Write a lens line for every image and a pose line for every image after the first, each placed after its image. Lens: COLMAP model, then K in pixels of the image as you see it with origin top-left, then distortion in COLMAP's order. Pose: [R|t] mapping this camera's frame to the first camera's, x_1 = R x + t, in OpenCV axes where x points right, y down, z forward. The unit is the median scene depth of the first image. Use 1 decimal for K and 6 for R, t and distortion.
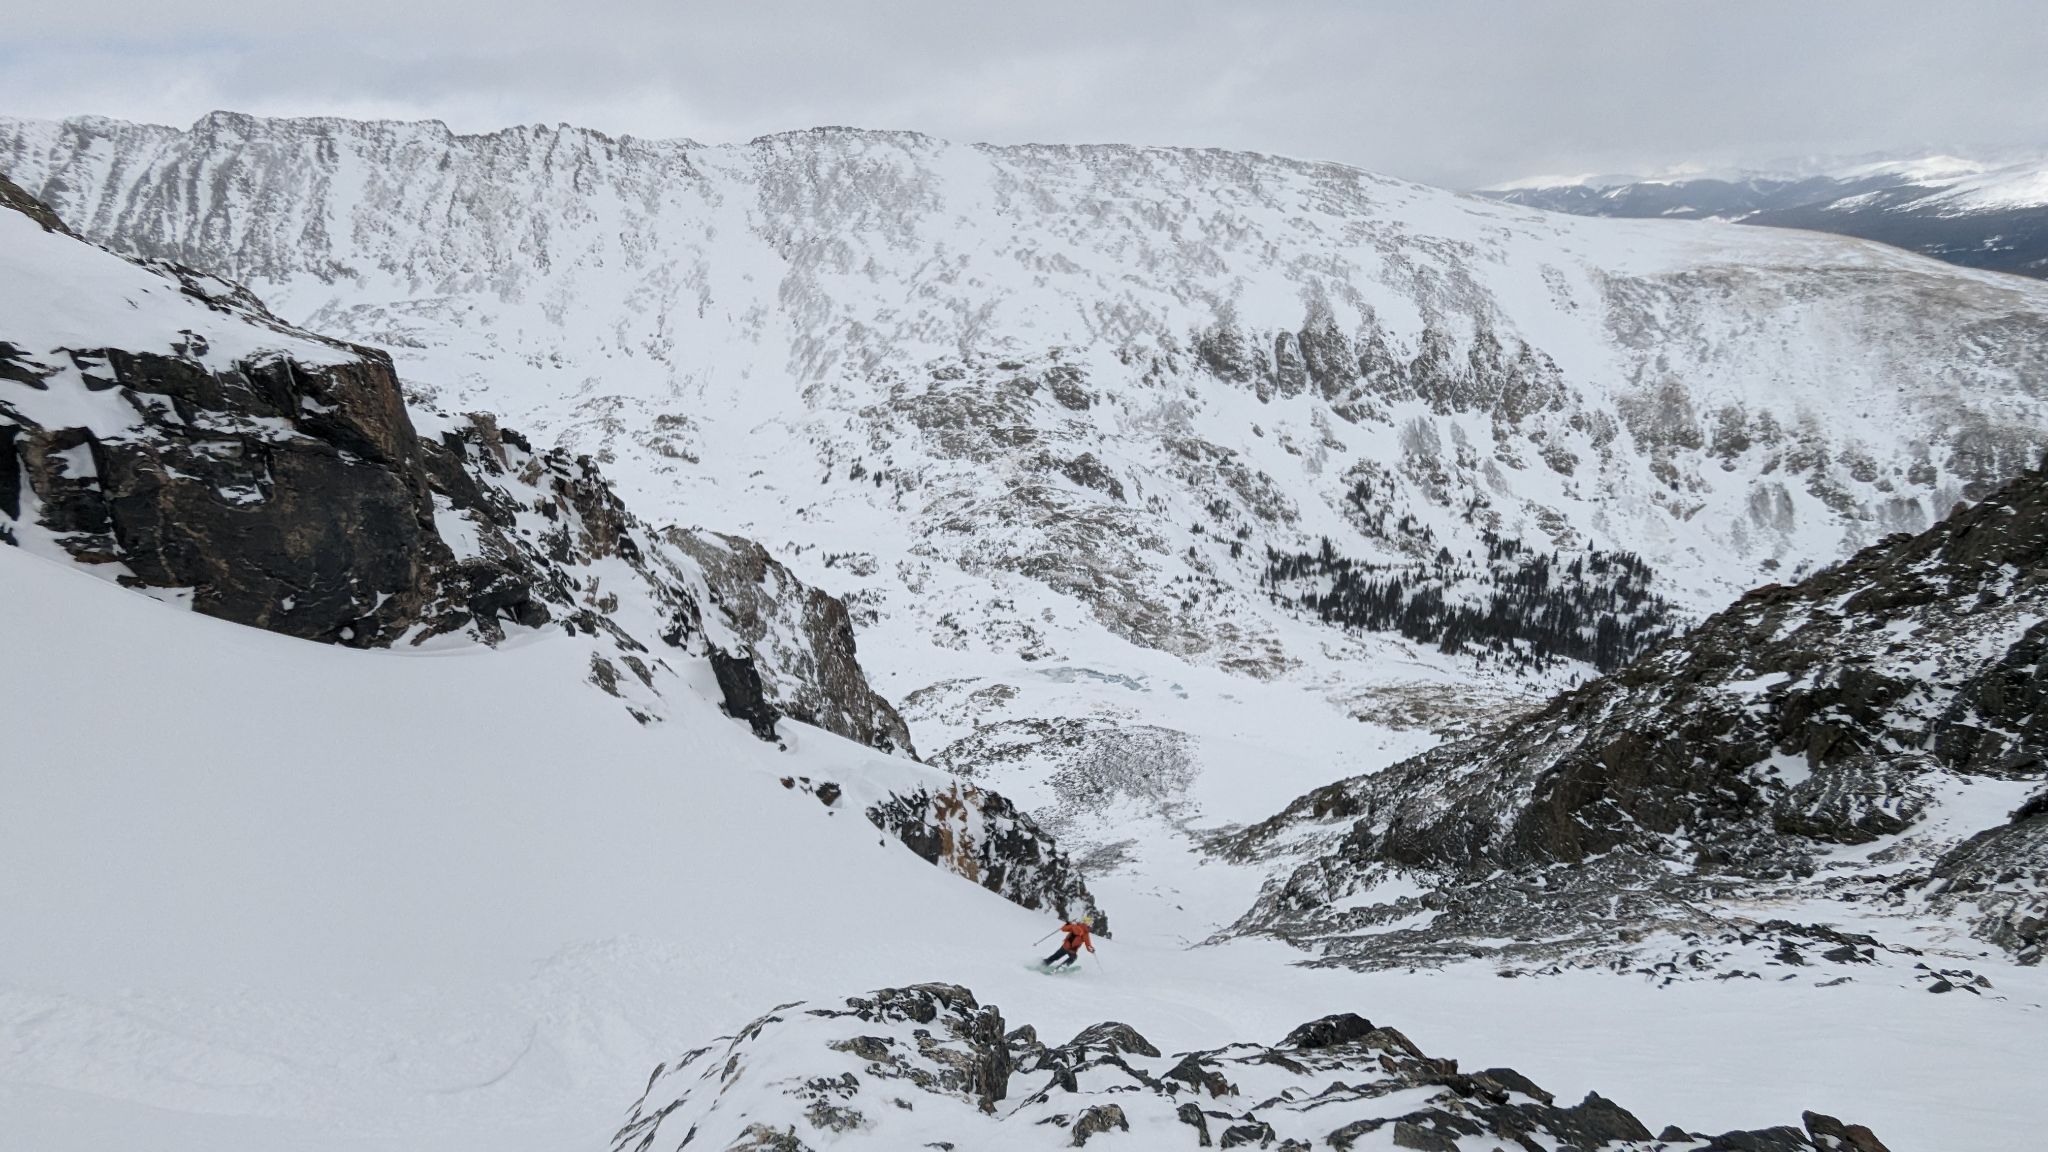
lens RADIAL K [[966.0, 0, 1009.2], [0, 966.0, 582.2], [0, 0, 1]] dist [0.003331, -0.007315]
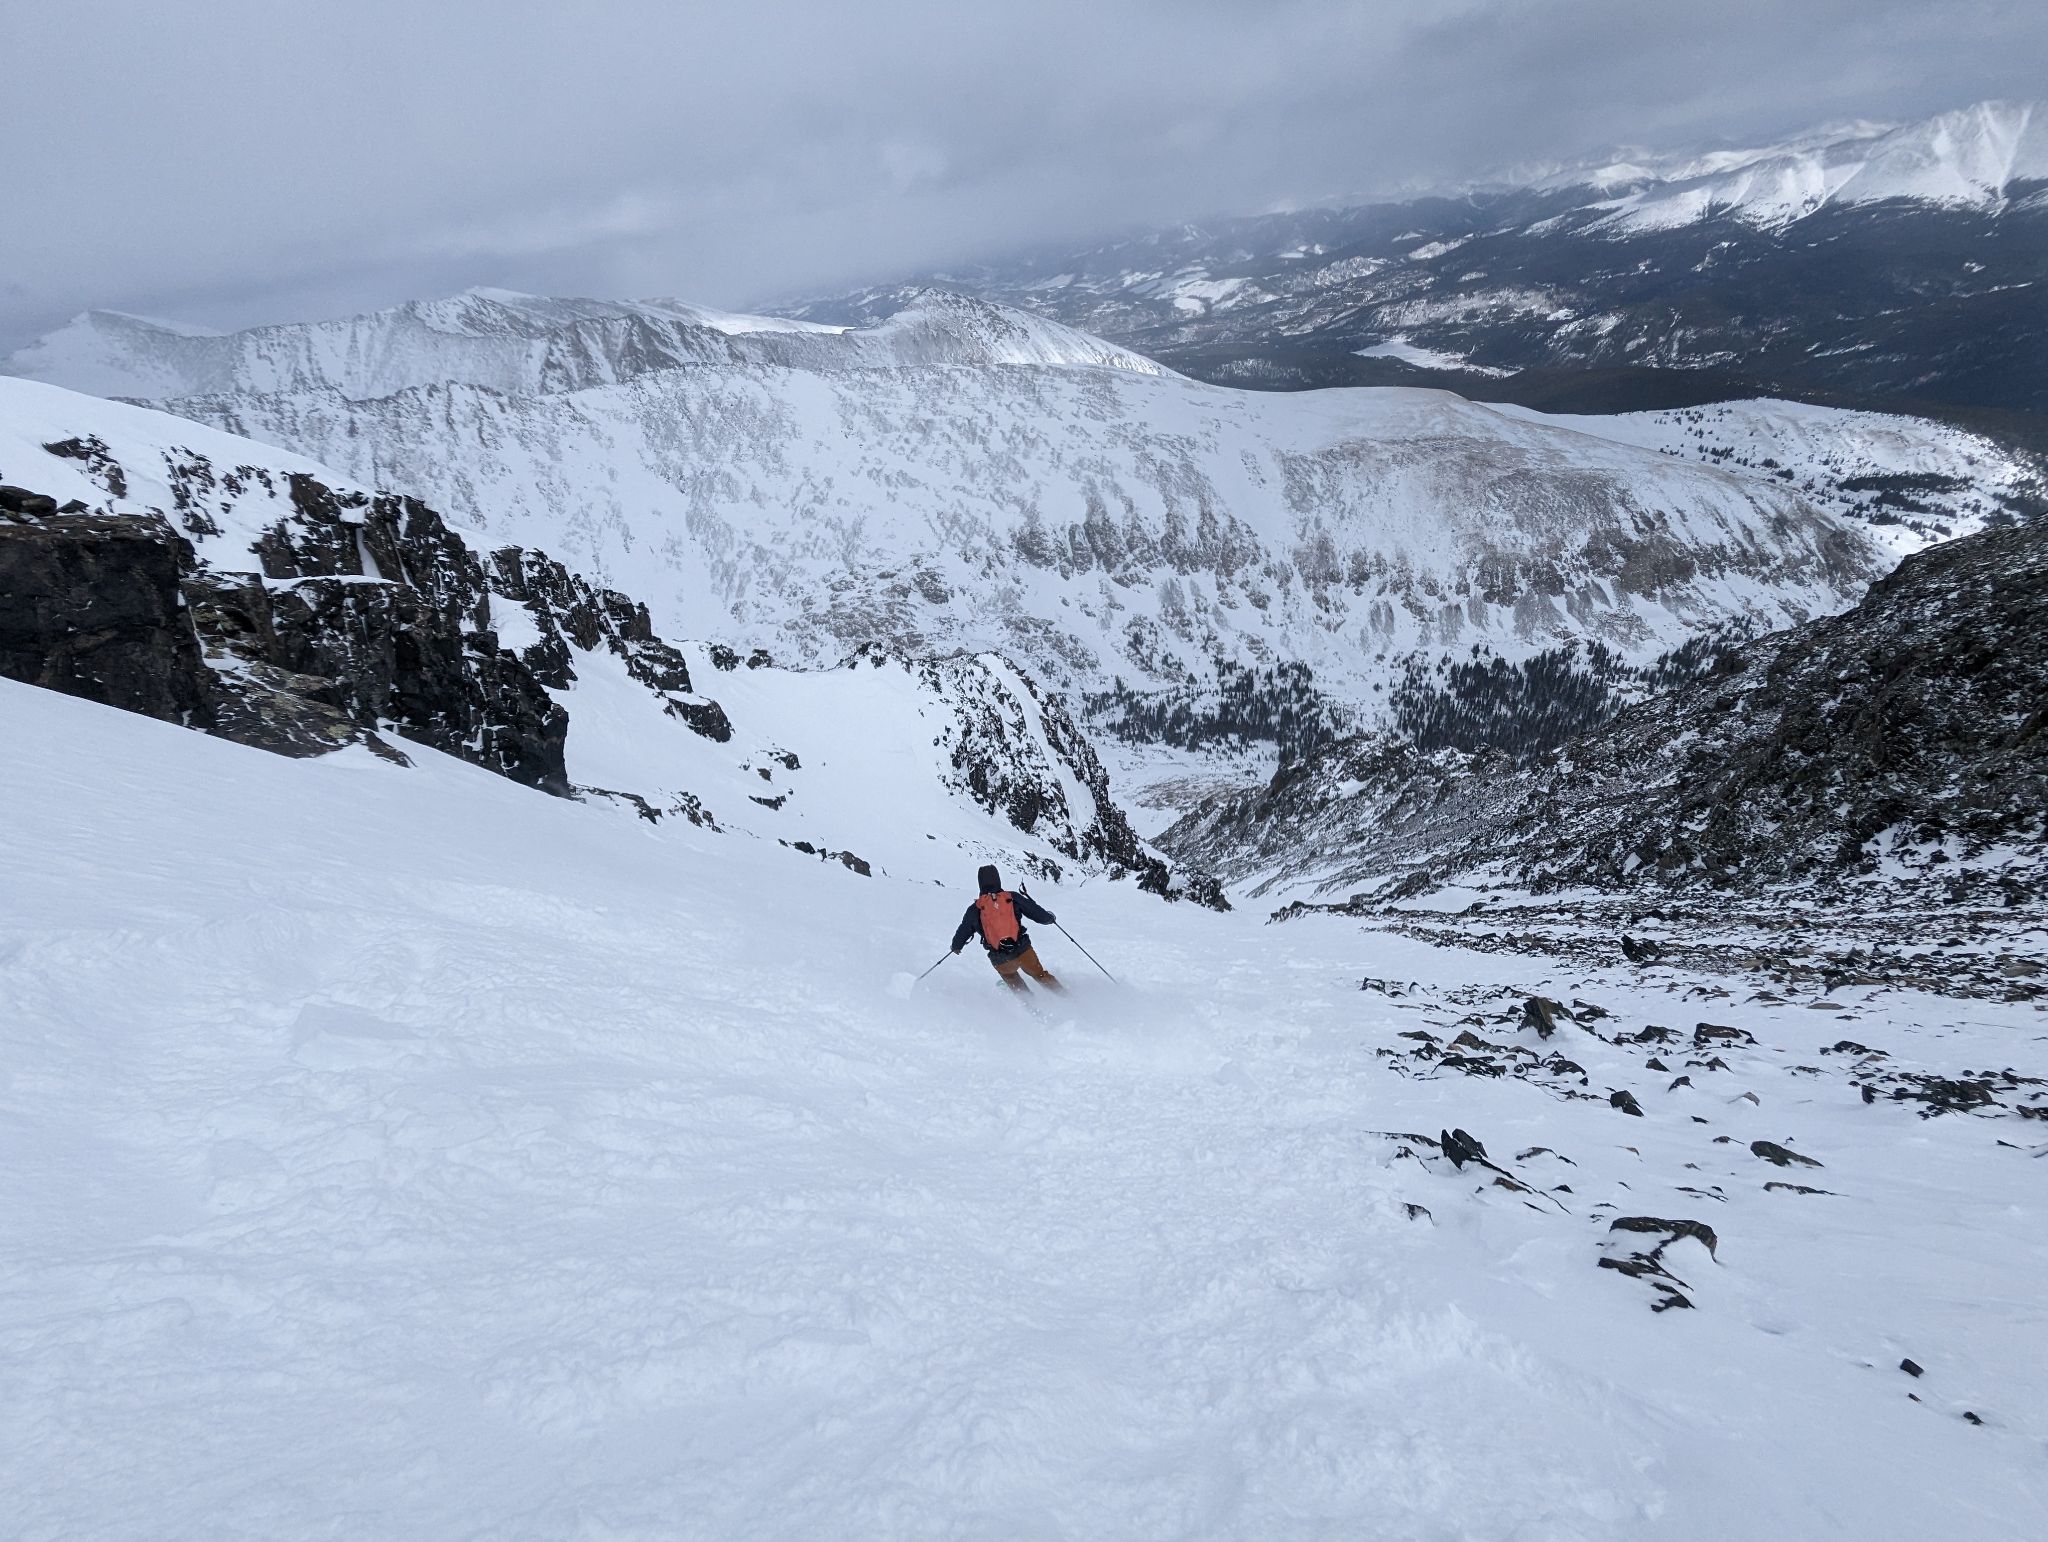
lens RADIAL K [[976.8, 0, 1016.3], [0, 976.8, 777.7], [0, 0, 1]] dist [0.011328, -0.022450]
pose [[0.972464, -0.157418, 0.171851, -0.115974], [0.132658, 0.980174, 0.147173, -0.134618], [-0.191612, -0.120324, 0.974067, -0.481850]]
